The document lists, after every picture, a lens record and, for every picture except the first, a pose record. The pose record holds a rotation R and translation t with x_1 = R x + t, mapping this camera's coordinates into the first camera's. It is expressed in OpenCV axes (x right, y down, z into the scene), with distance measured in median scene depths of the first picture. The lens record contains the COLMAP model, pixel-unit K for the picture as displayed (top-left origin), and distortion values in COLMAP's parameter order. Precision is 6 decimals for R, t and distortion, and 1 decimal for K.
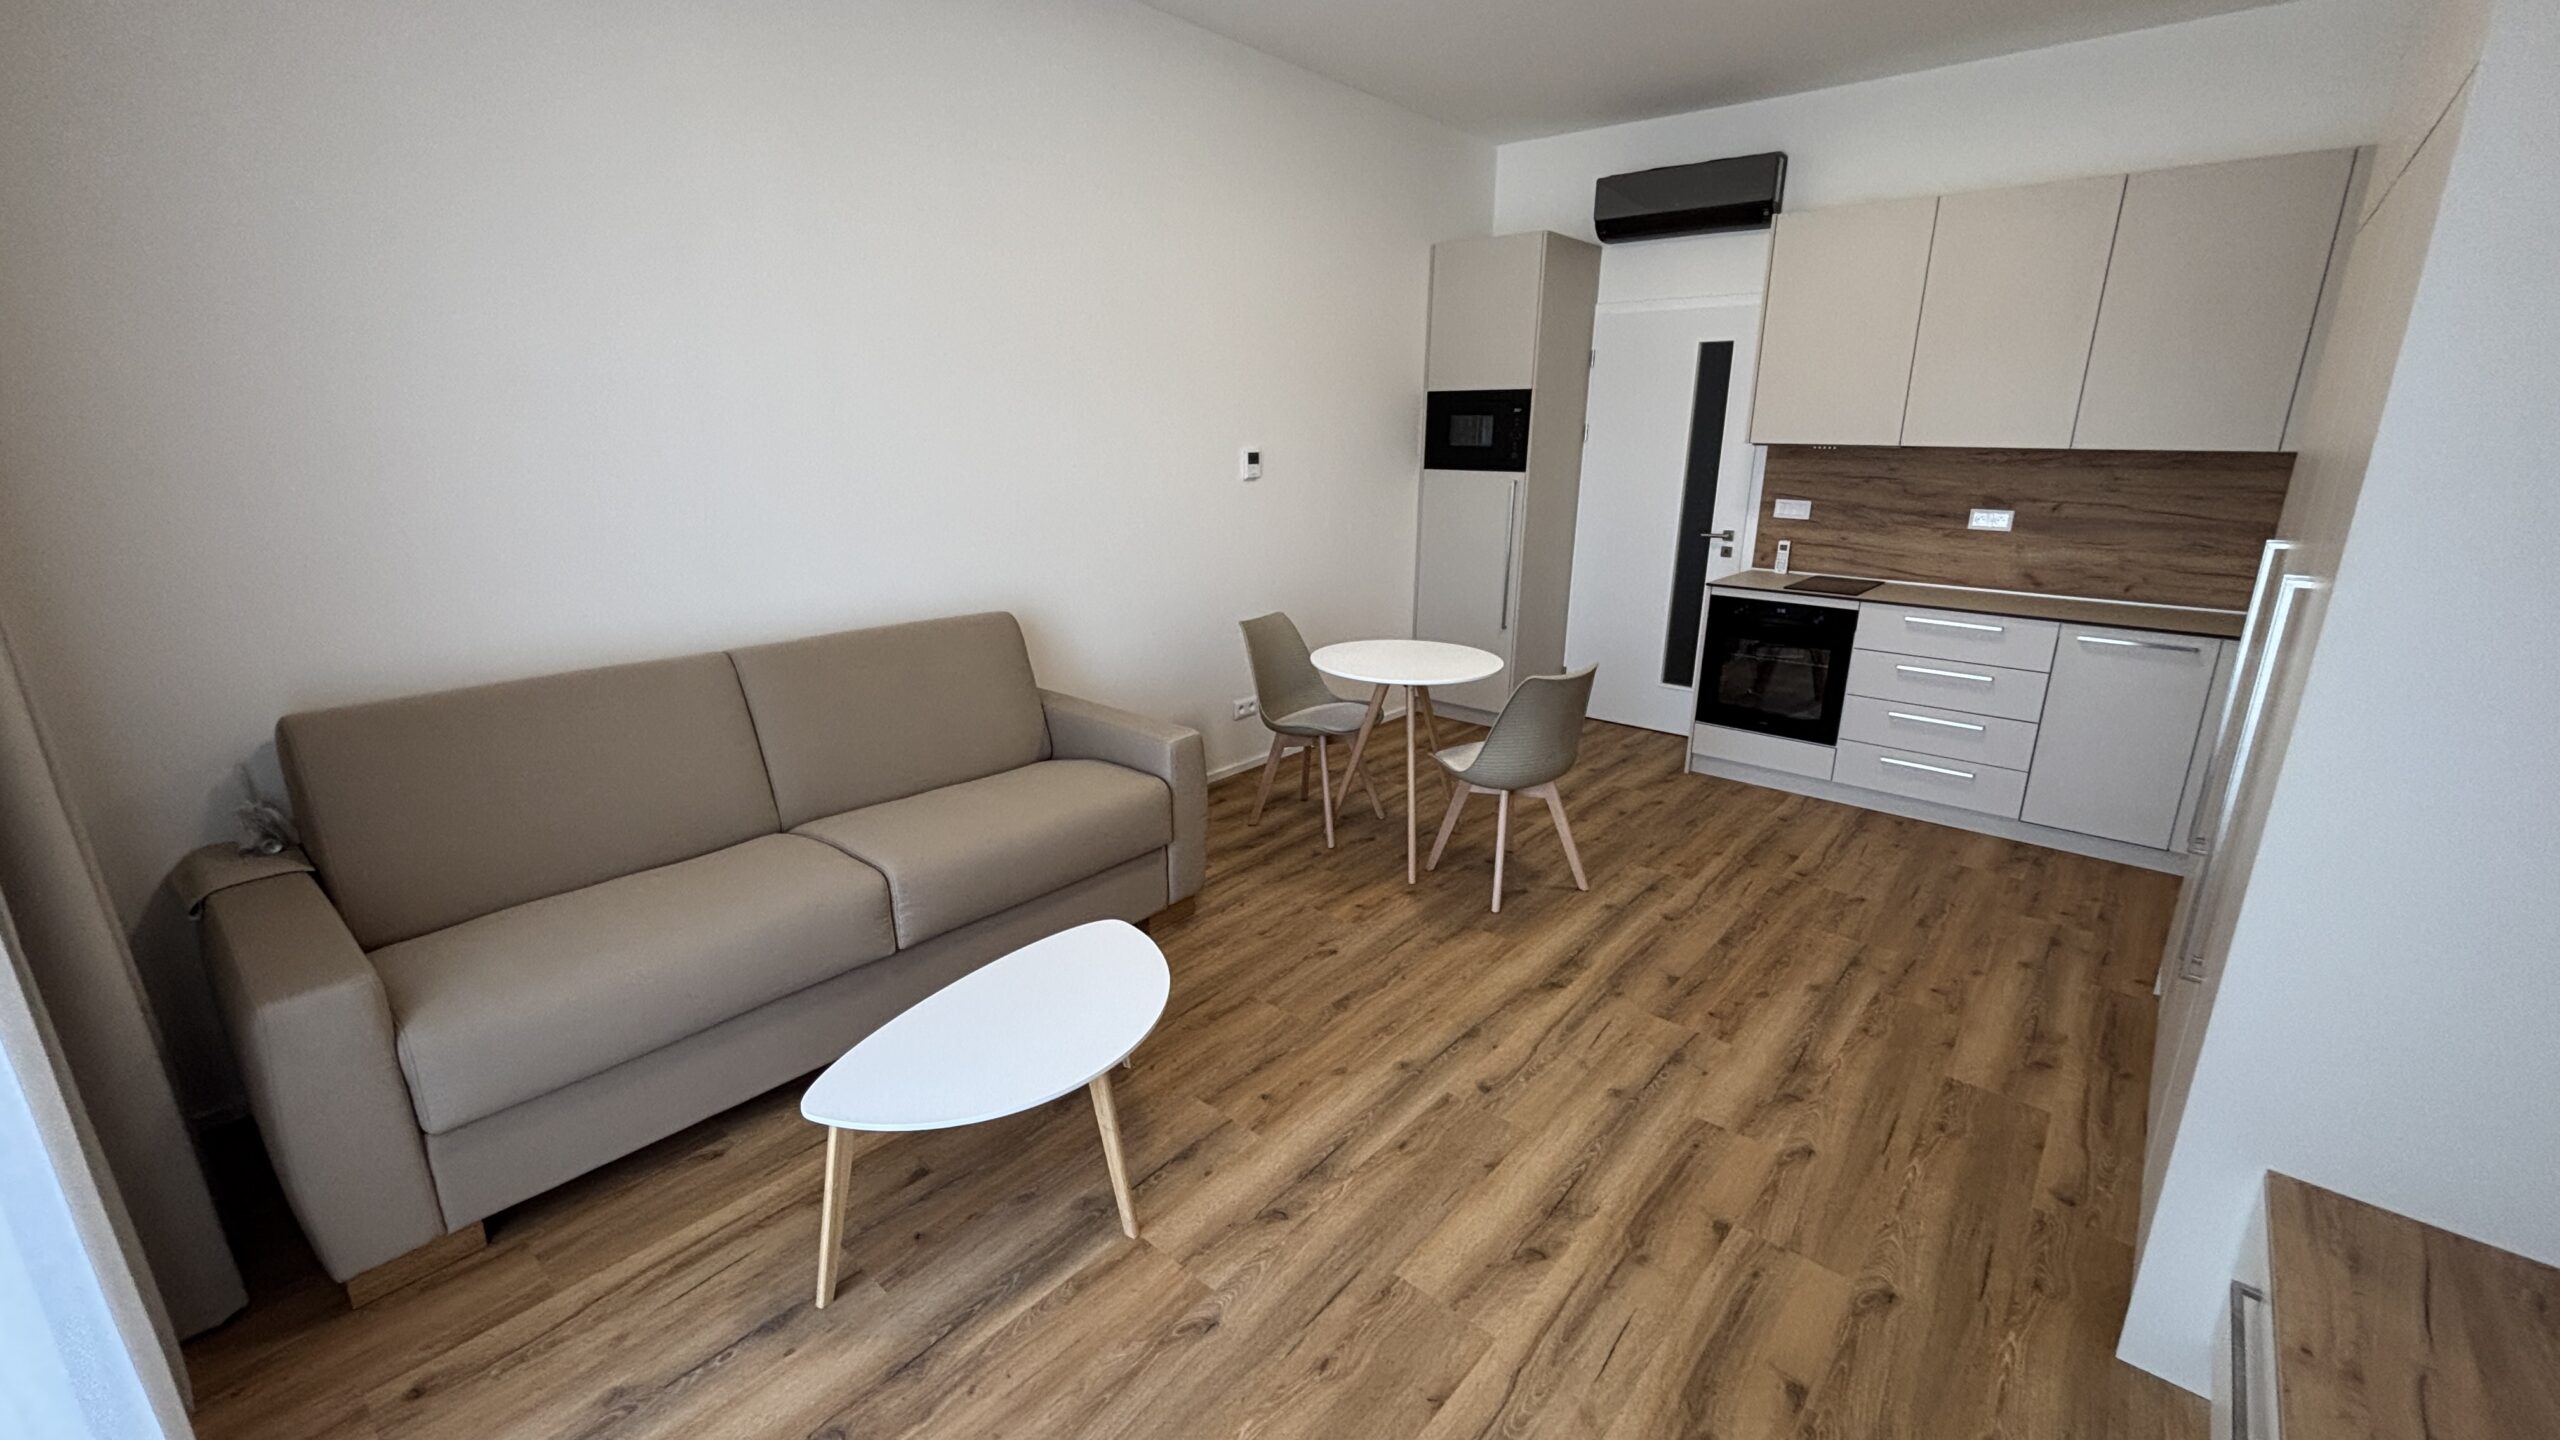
lens RADIAL K [[1028.5, 0, 1280.0], [0, 1028.5, 720.0], [0, 0, 1]] dist [0.009859, -0.010461]
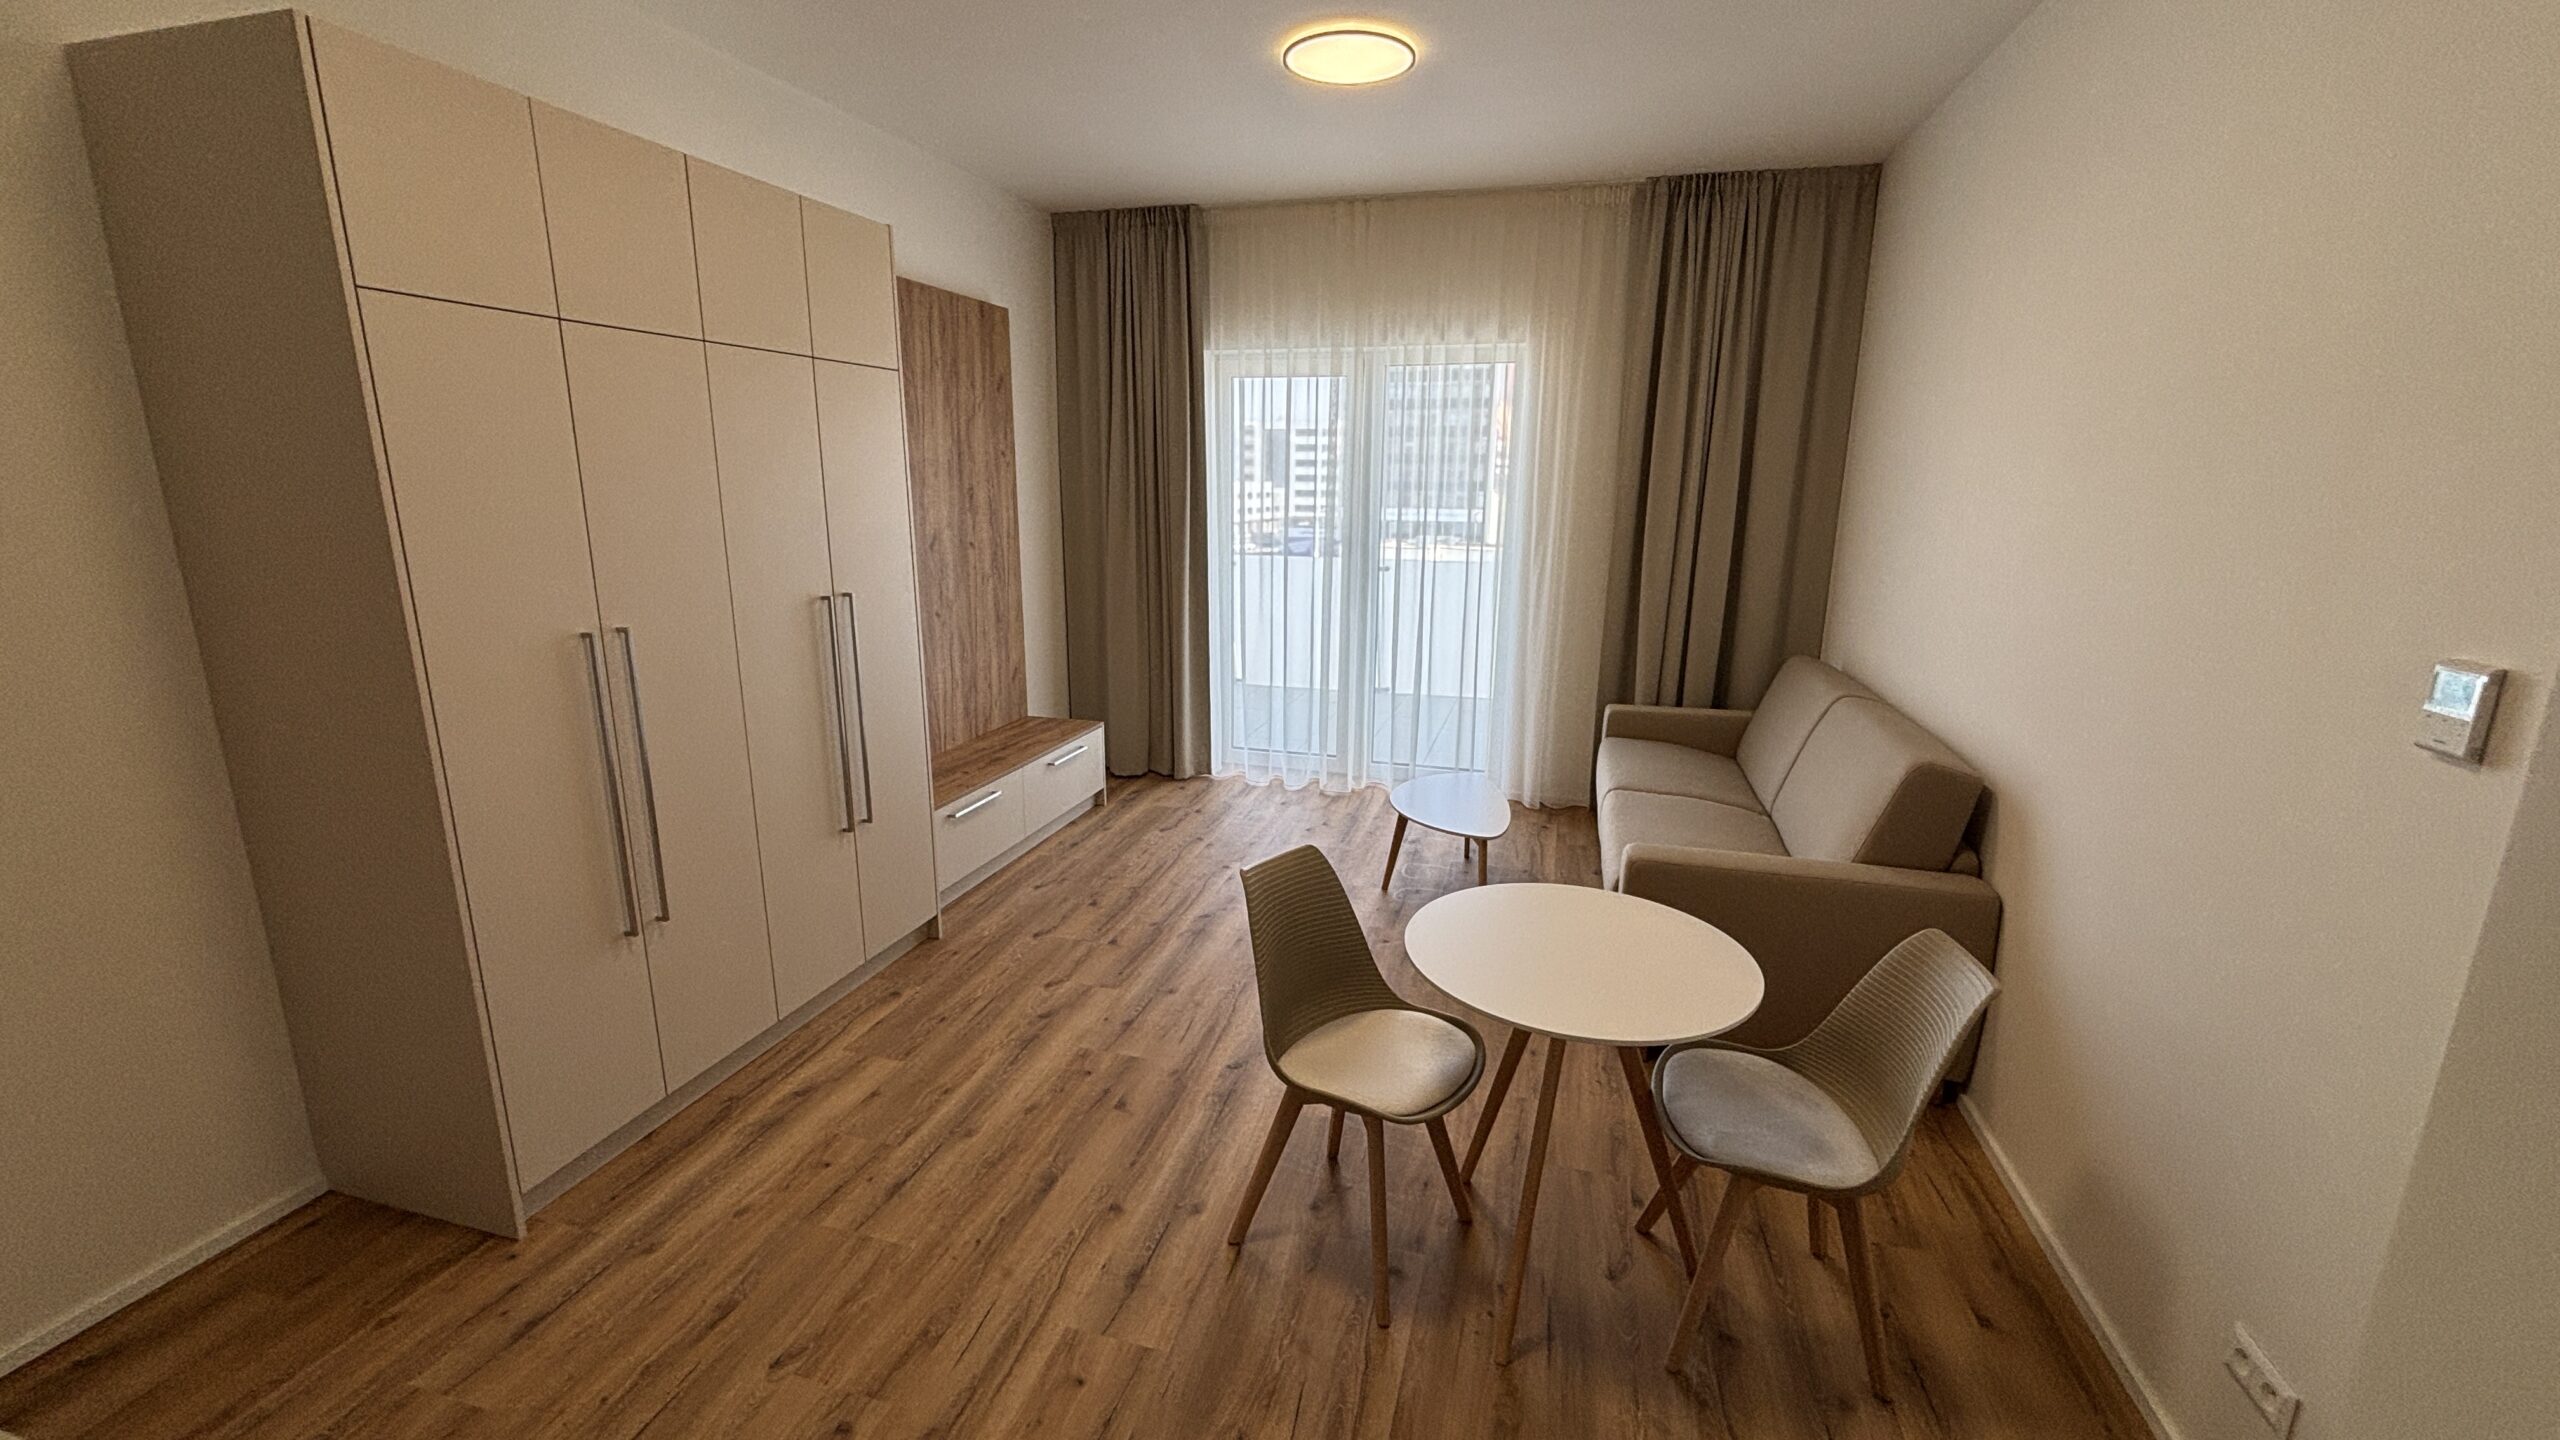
lens RADIAL K [[1028.5, 0, 1280.0], [0, 1028.5, 720.0], [0, 0, 1]] dist [0.009859, -0.010461]
pose [[-0.904842, 0.085518, -0.417071, 0.603238], [-0.129893, 0.877461, 0.461725, -0.495687], [0.405449, 0.471963, -0.782855, 1.605054]]
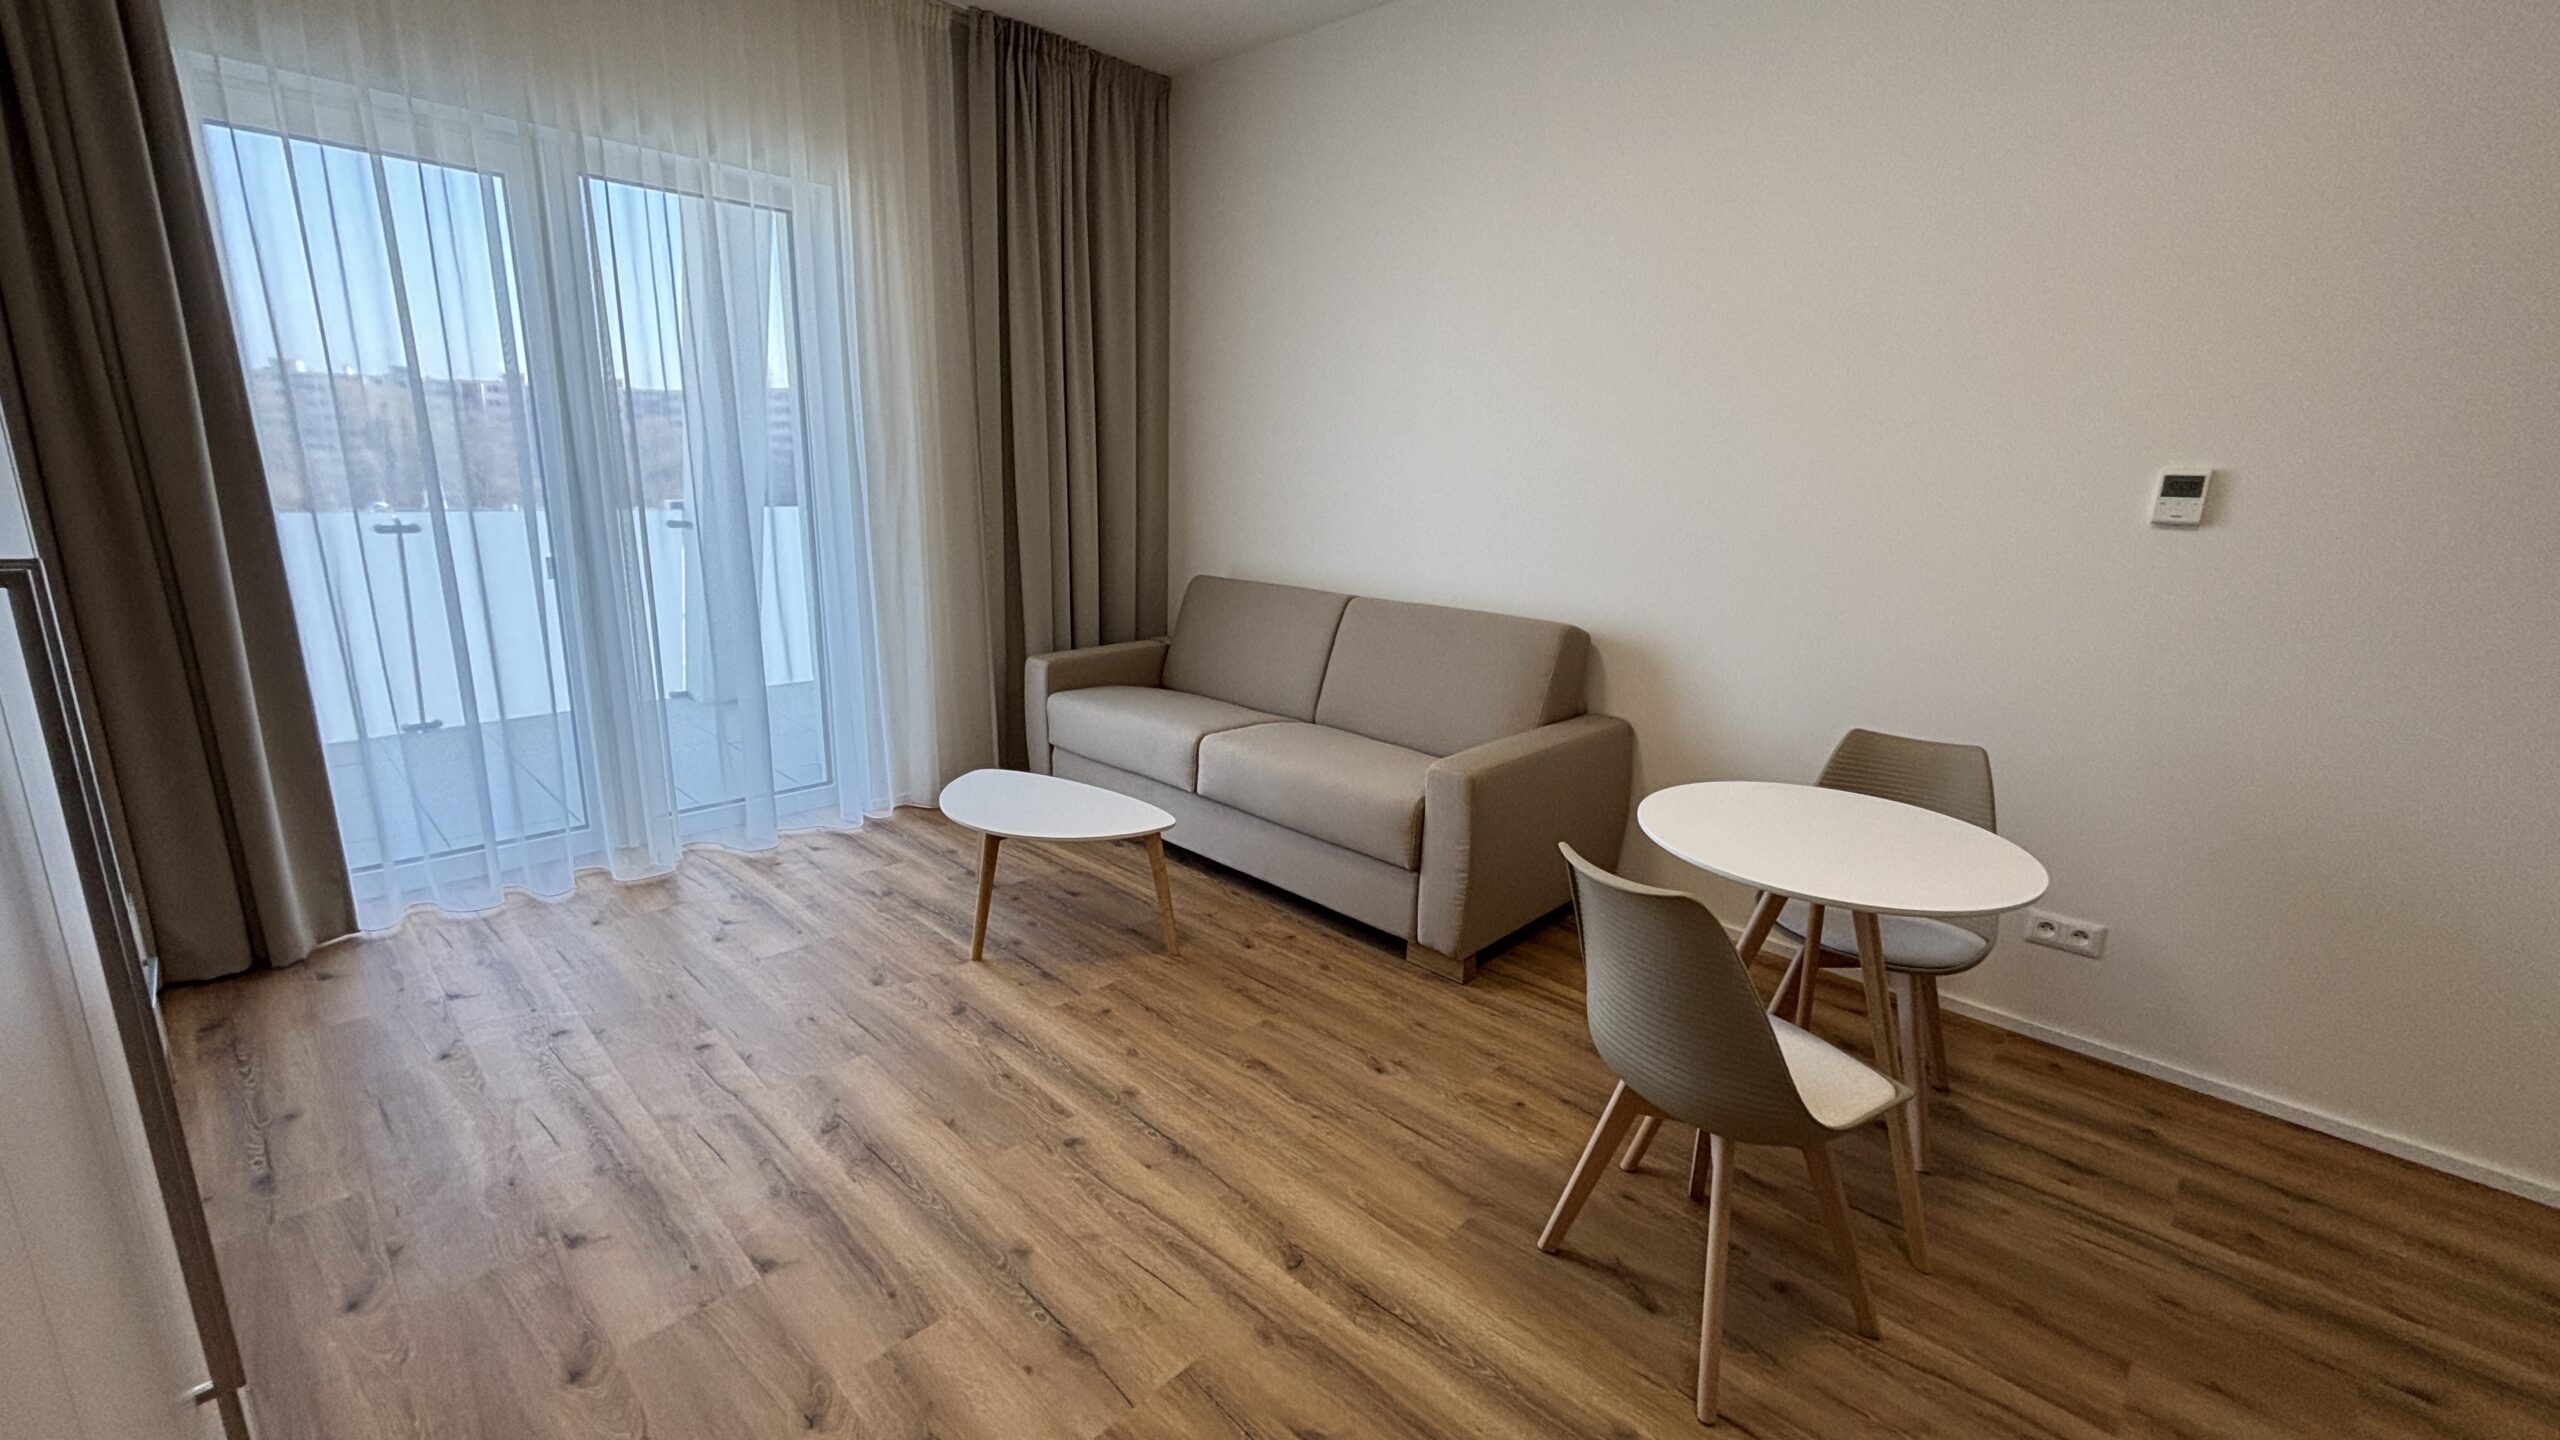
lens RADIAL K [[1055.1, 0, 1280.0], [0, 1055.1, 720.0], [0, 0, 1]] dist [0.003970, 0.000131]
pose [[-0.059606, 0.226450, -0.972197, 0.799407], [-0.303171, 0.923818, 0.233769, -0.190720], [0.951070, 0.308676, 0.013588, 0.859642]]
